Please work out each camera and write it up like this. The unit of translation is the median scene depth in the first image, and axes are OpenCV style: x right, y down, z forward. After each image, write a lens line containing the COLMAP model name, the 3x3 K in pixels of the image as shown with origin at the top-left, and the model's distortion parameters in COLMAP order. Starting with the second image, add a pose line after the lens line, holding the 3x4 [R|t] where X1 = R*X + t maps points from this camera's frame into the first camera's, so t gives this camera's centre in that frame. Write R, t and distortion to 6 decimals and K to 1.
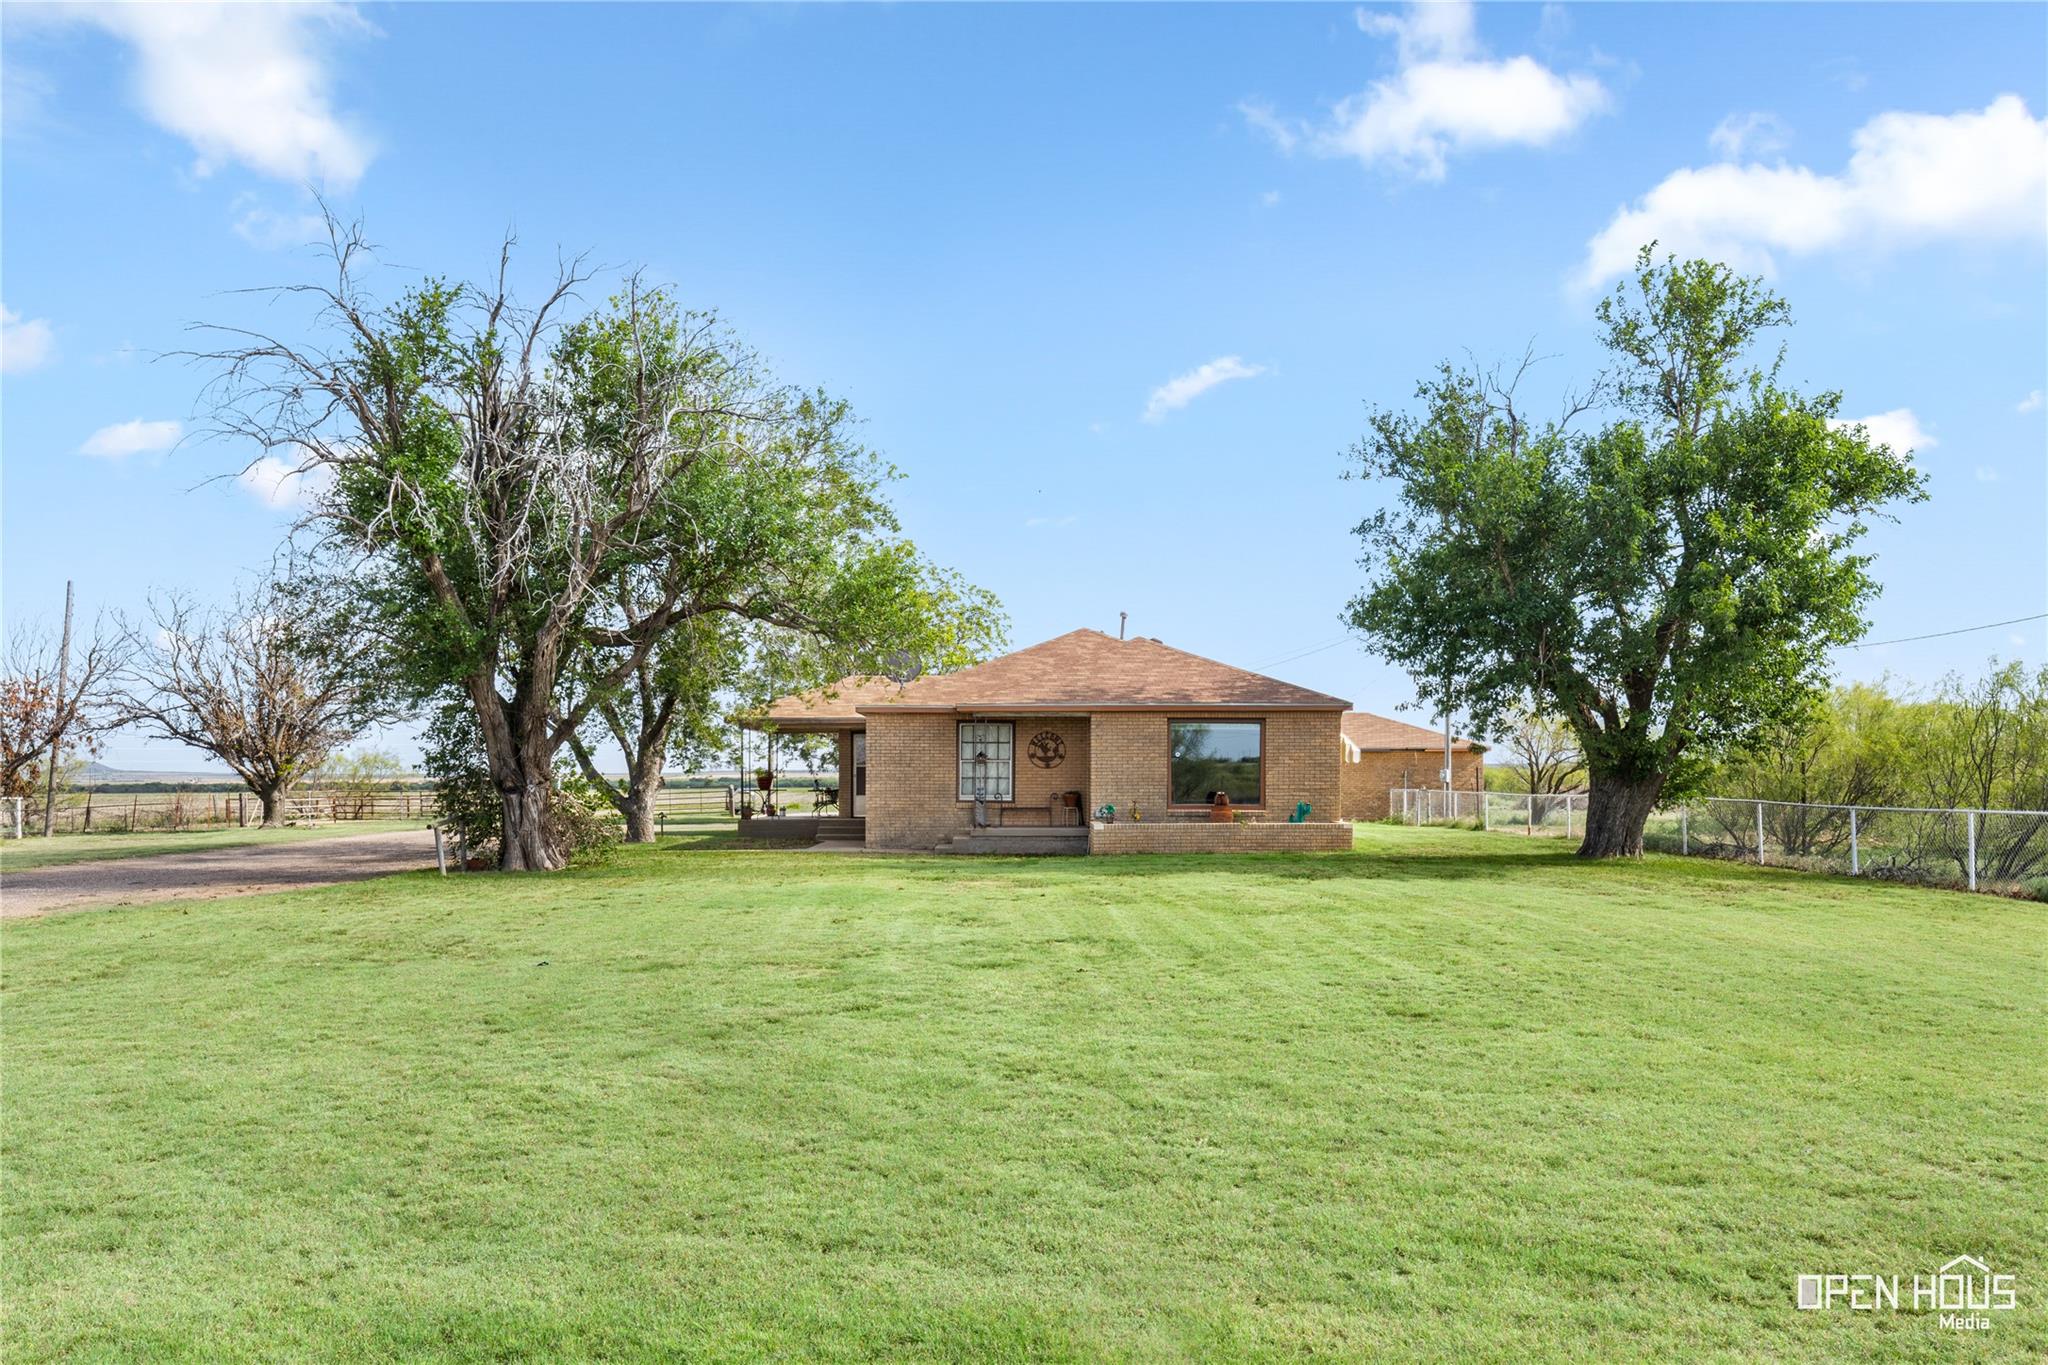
lens RADIAL K [[1671.5, 0, 1022.9], [0, 1671.5, 687.6], [0, 0, 1]] dist [-0.002772, -0.003100]
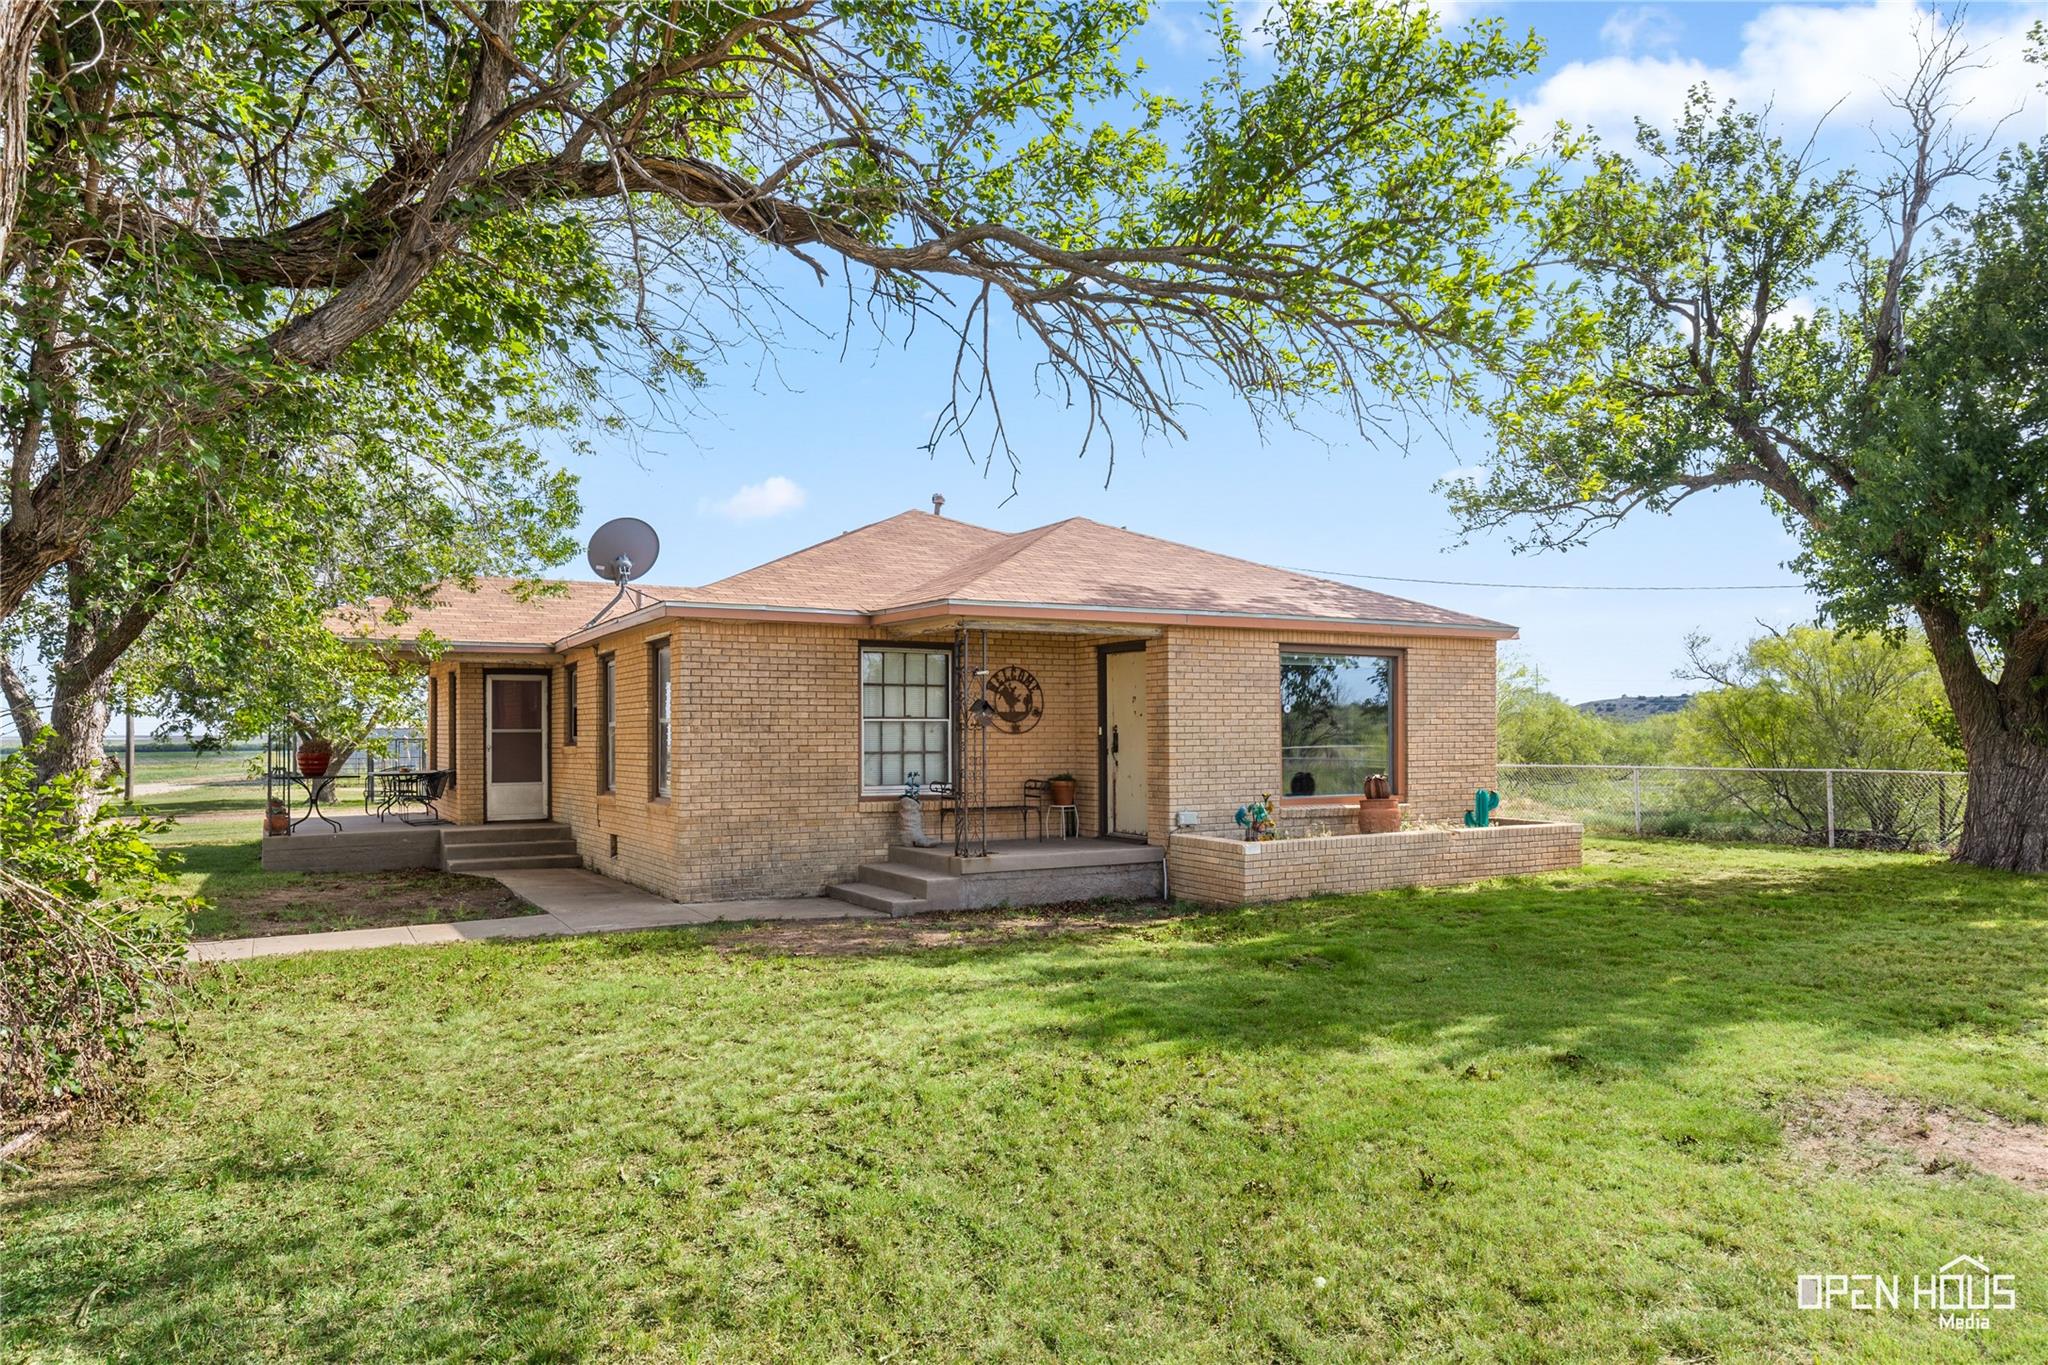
lens RADIAL K [[1262.2, 0, 1029.8], [0, 1262.2, 687.7], [0, 0, 1]] dist [0.038540, 0.000526]
pose [[0.899972, 0.013663, 0.435734, -0.141347], [-0.015193, 0.999885, 0.000027, 0.029385], [-0.435683, -0.006645, 0.900075, 0.557340]]
